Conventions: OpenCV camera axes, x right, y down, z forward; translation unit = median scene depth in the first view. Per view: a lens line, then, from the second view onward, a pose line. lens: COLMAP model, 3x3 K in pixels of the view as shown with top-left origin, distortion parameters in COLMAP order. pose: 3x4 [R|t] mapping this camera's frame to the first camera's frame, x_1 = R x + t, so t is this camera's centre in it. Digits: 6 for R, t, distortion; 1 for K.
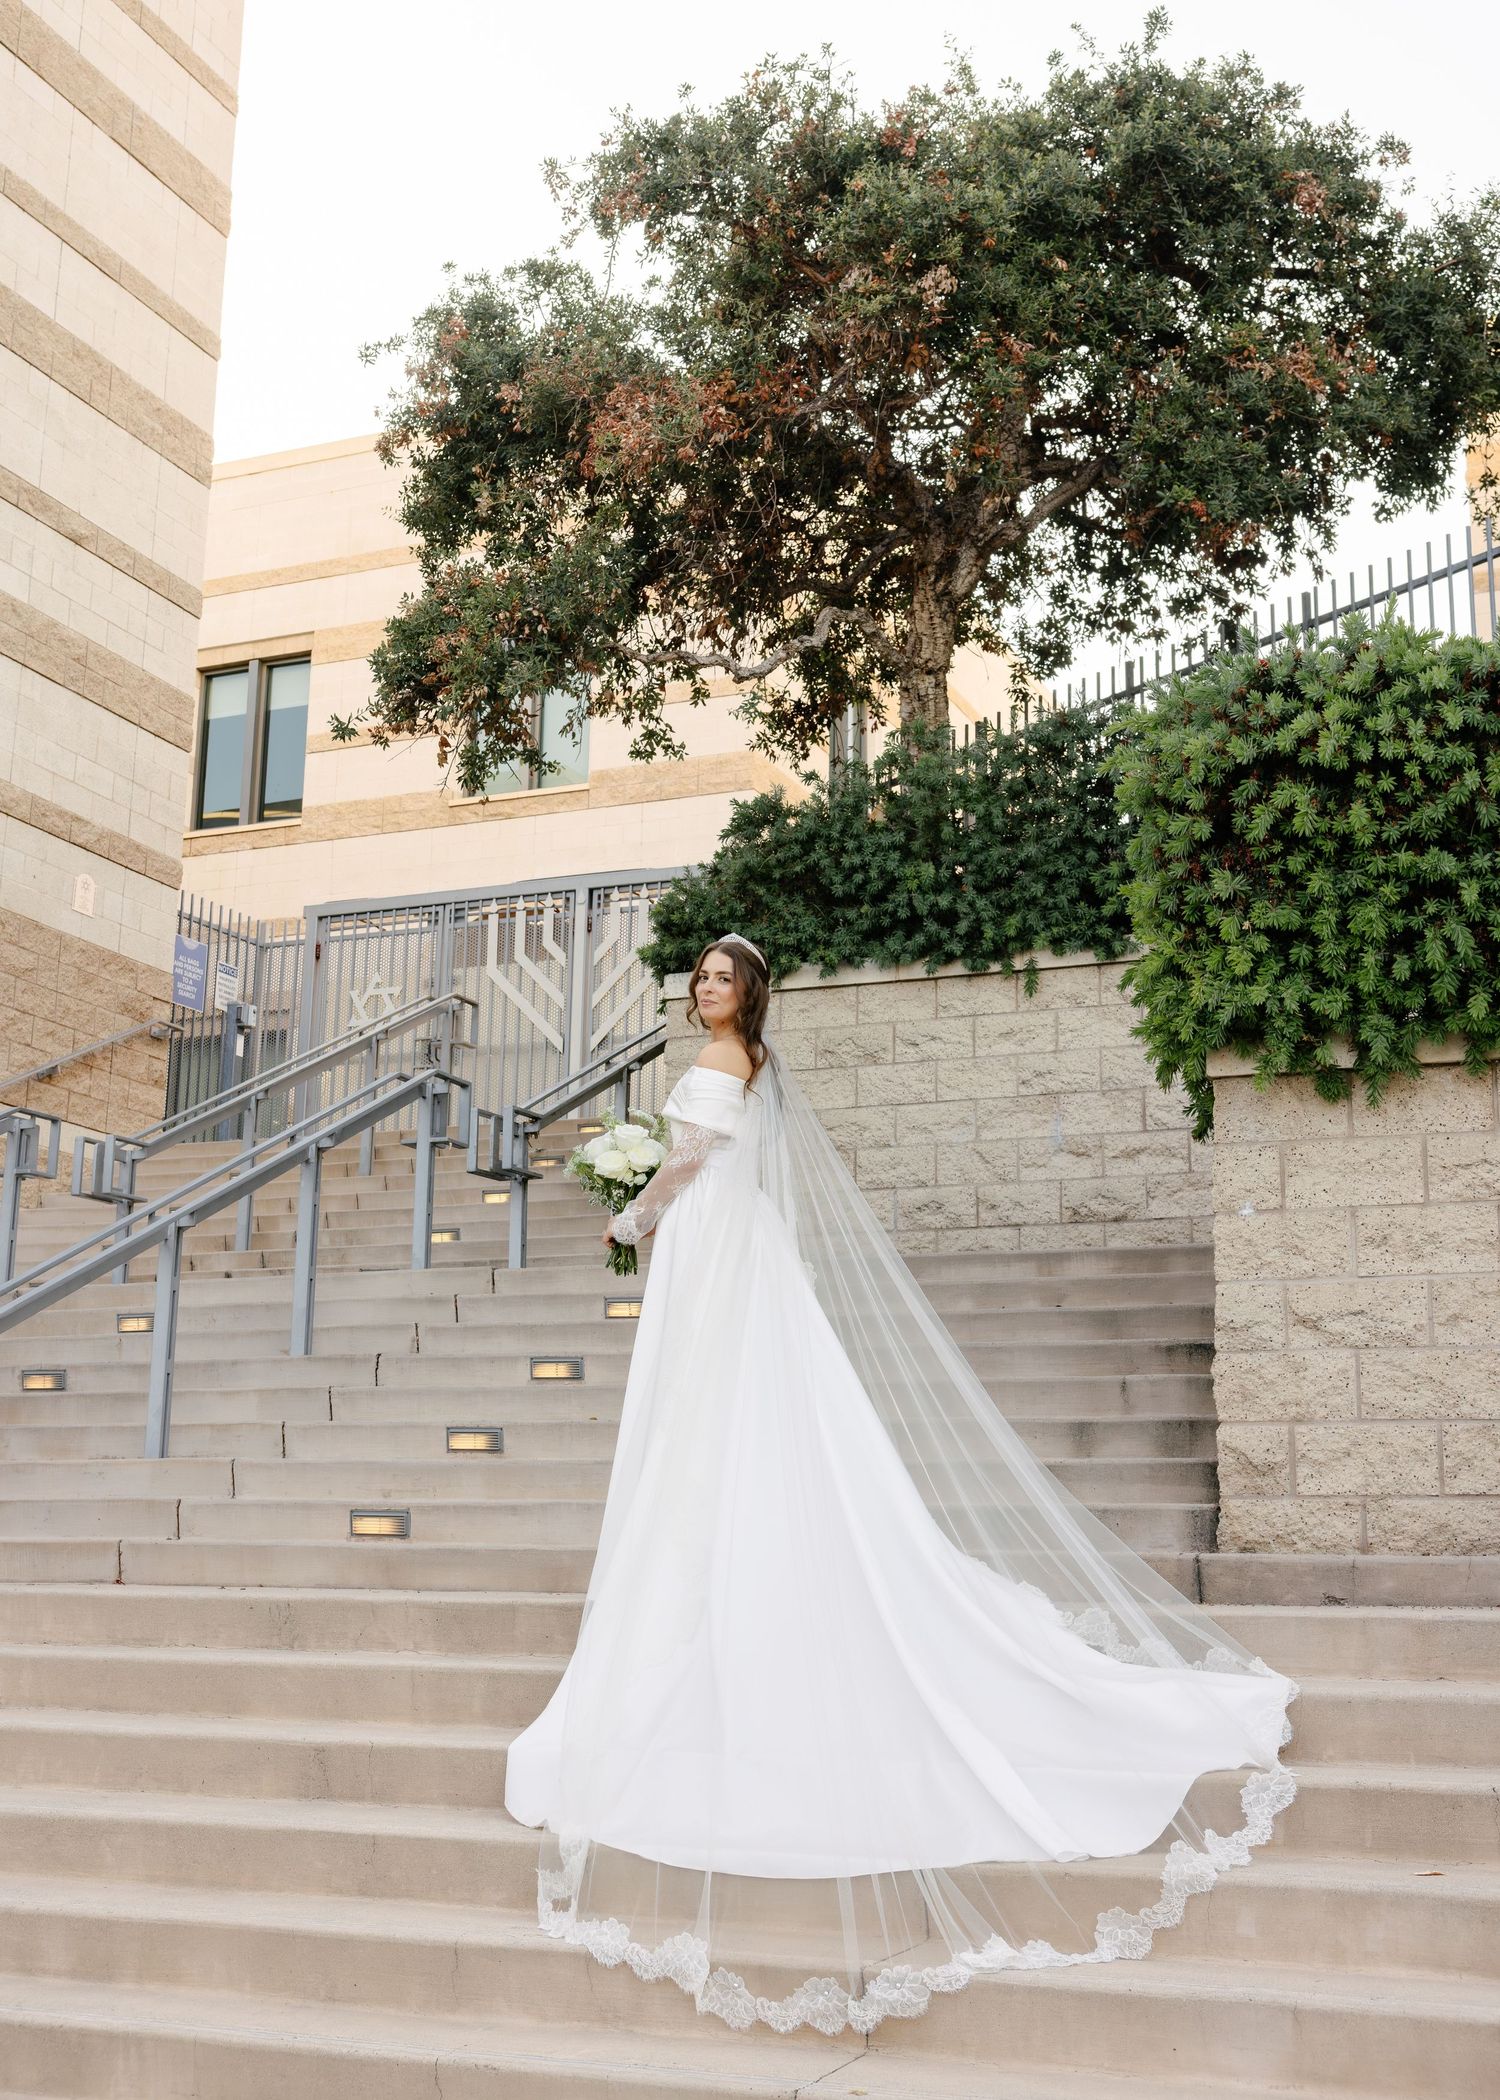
lens RADIAL K [[2456.1, 0, 750.0], [0, 2456.1, 1050.0], [0, 0, 1]] dist [-0.007697, 0.026366]
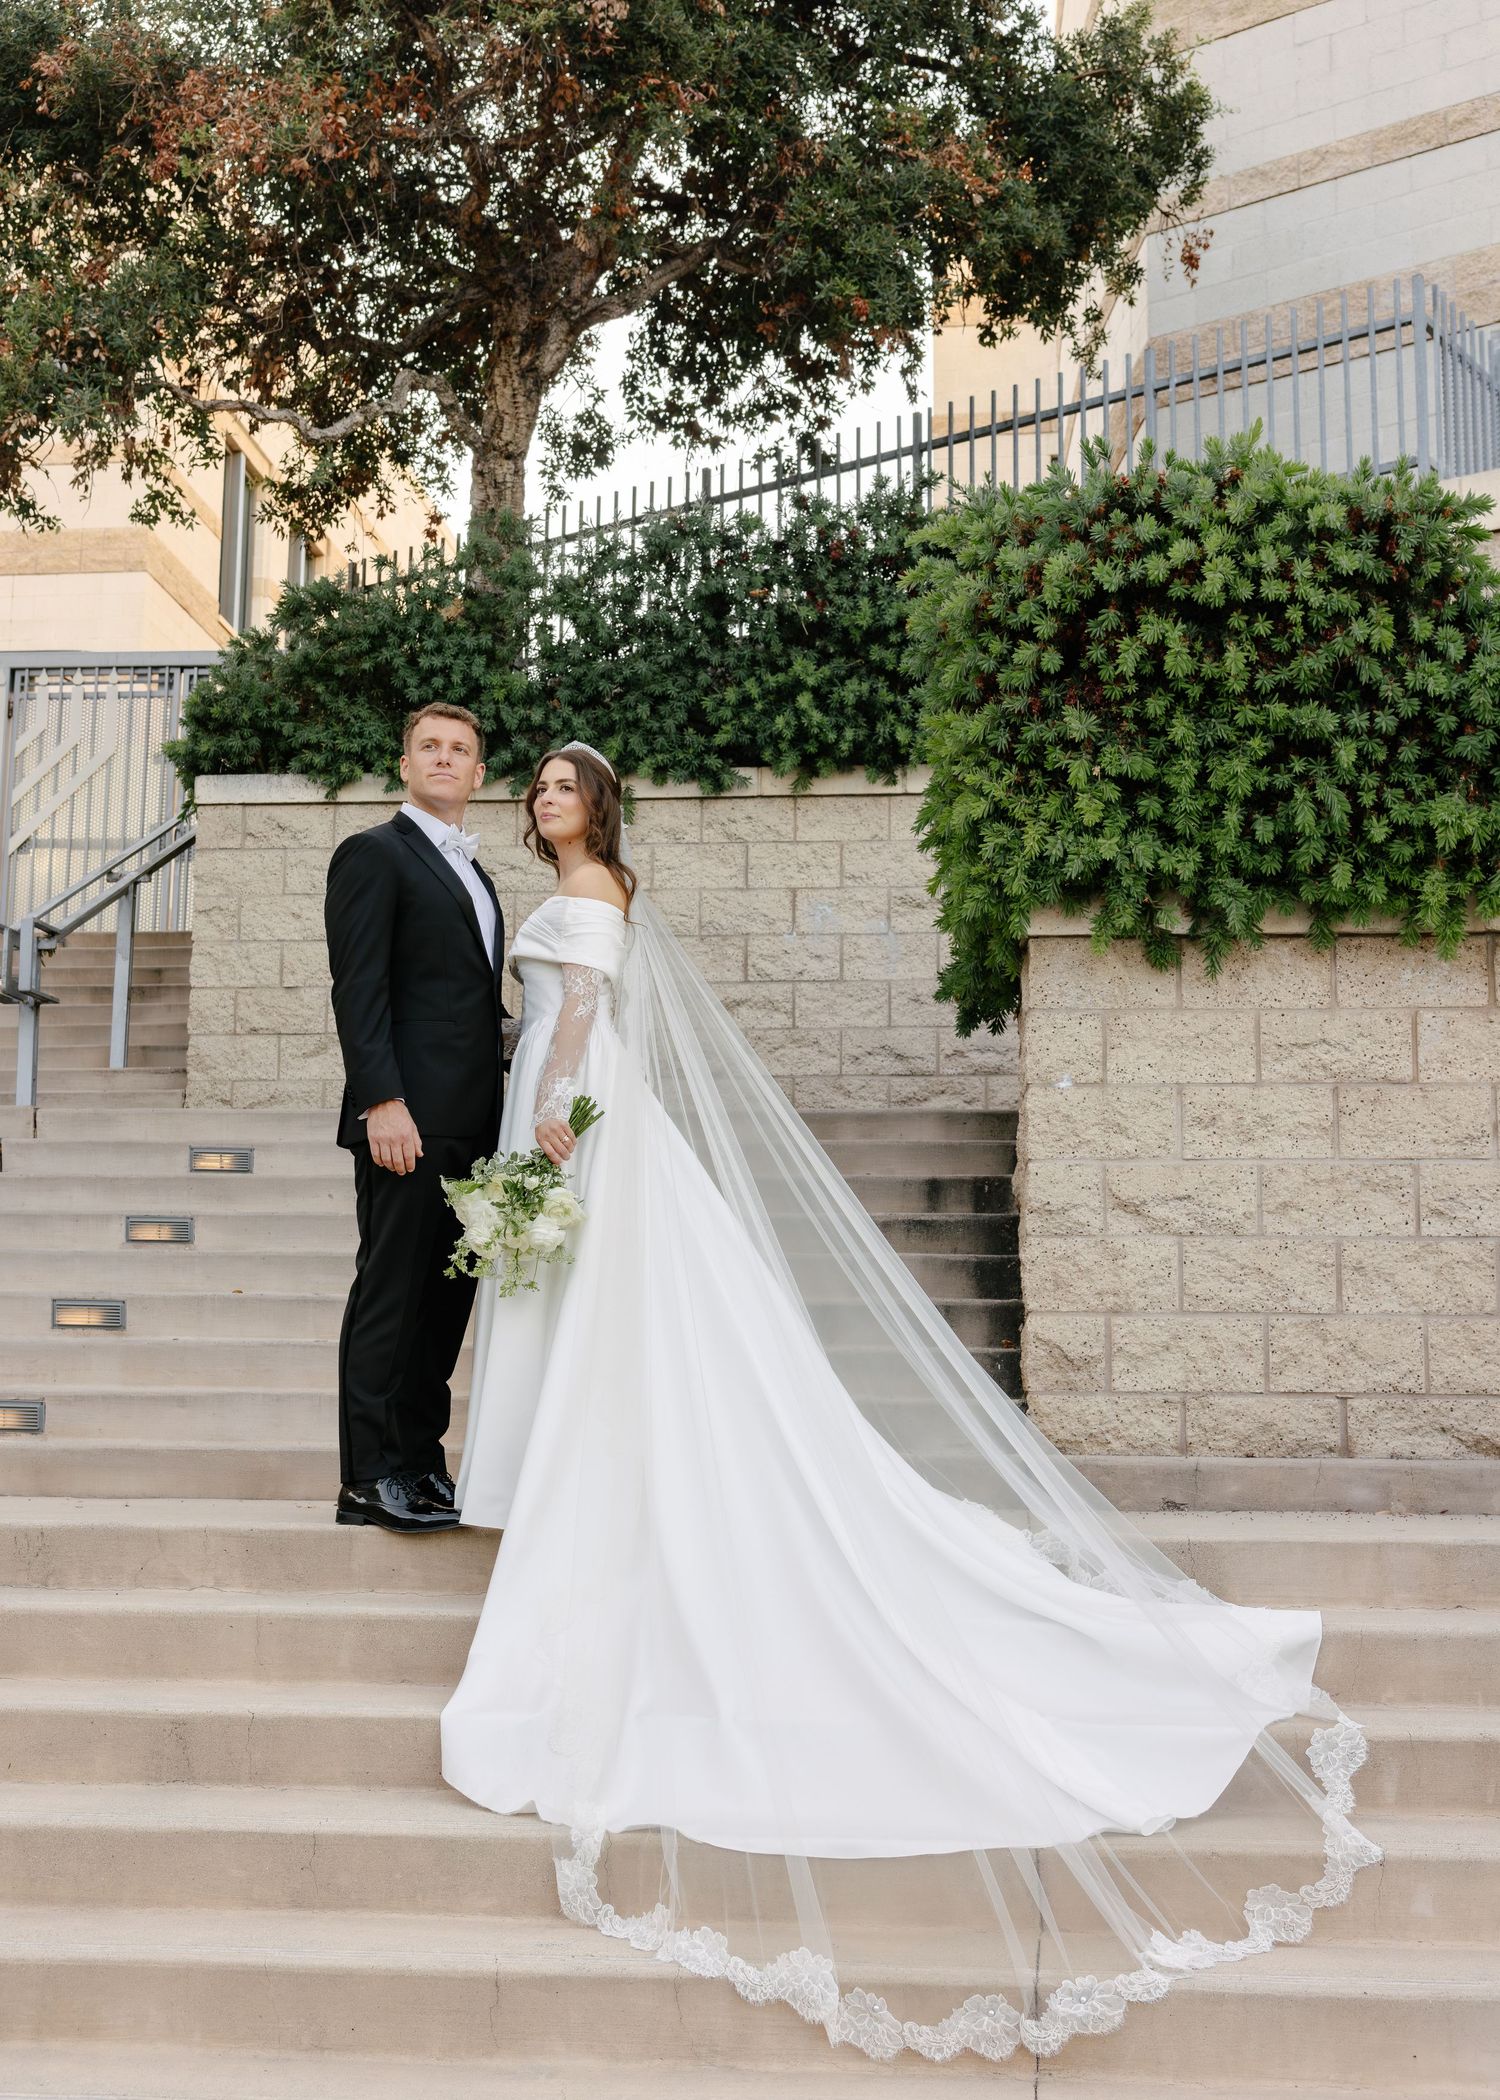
lens RADIAL K [[2540.8, 0, 750.2], [0, 2540.8, 1087.9], [0, 0, 1]] dist [-0.003758, 0.021508]
pose [[0.955862, 0.034242, 0.291815, -0.189709], [-0.057849, 0.995678, 0.072653, 0.004977], [-0.288066, -0.086328, 0.953711, 0.130543]]
